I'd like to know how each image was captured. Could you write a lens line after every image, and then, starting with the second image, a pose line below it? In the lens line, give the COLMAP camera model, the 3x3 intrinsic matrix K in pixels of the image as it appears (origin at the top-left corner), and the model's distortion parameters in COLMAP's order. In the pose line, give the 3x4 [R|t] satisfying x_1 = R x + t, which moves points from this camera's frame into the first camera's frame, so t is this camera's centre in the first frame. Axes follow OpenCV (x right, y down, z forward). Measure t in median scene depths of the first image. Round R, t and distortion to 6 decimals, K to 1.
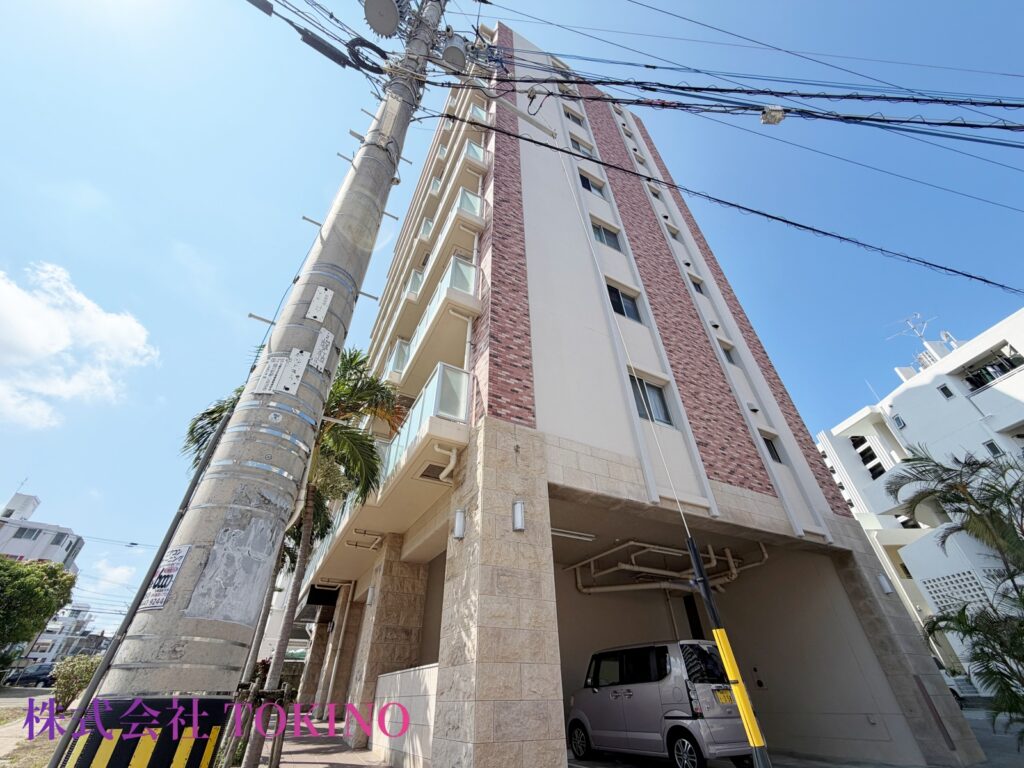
lens RADIAL K [[409.2, 0, 509.6], [0, 409.2, 383.6], [0, 0, 1]] dist [-0.000479, 0.000510]
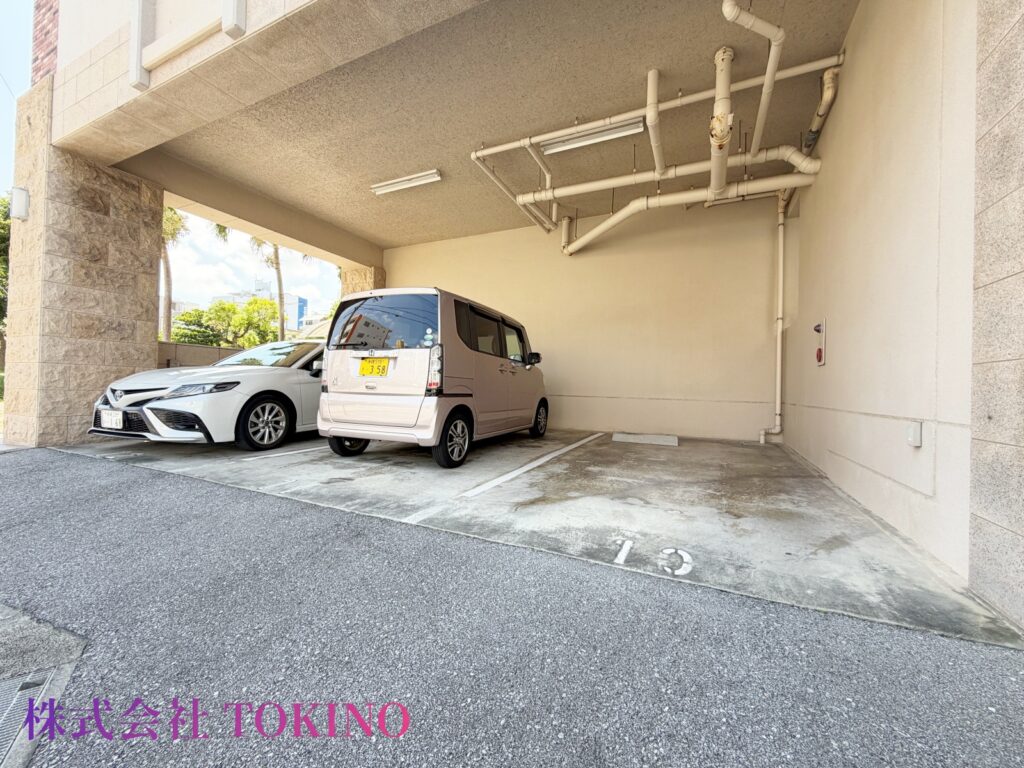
lens RADIAL K [[408.4, 0, 509.3], [0, 408.4, 385.3], [0, 0, 1]] dist [-0.001120, -0.000056]
pose [[0.593131, 0.020677, -0.804840, 0.904219], [0.469016, 0.803651, 0.366290, 0.529022], [0.654385, -0.594741, 0.466973, 0.668353]]
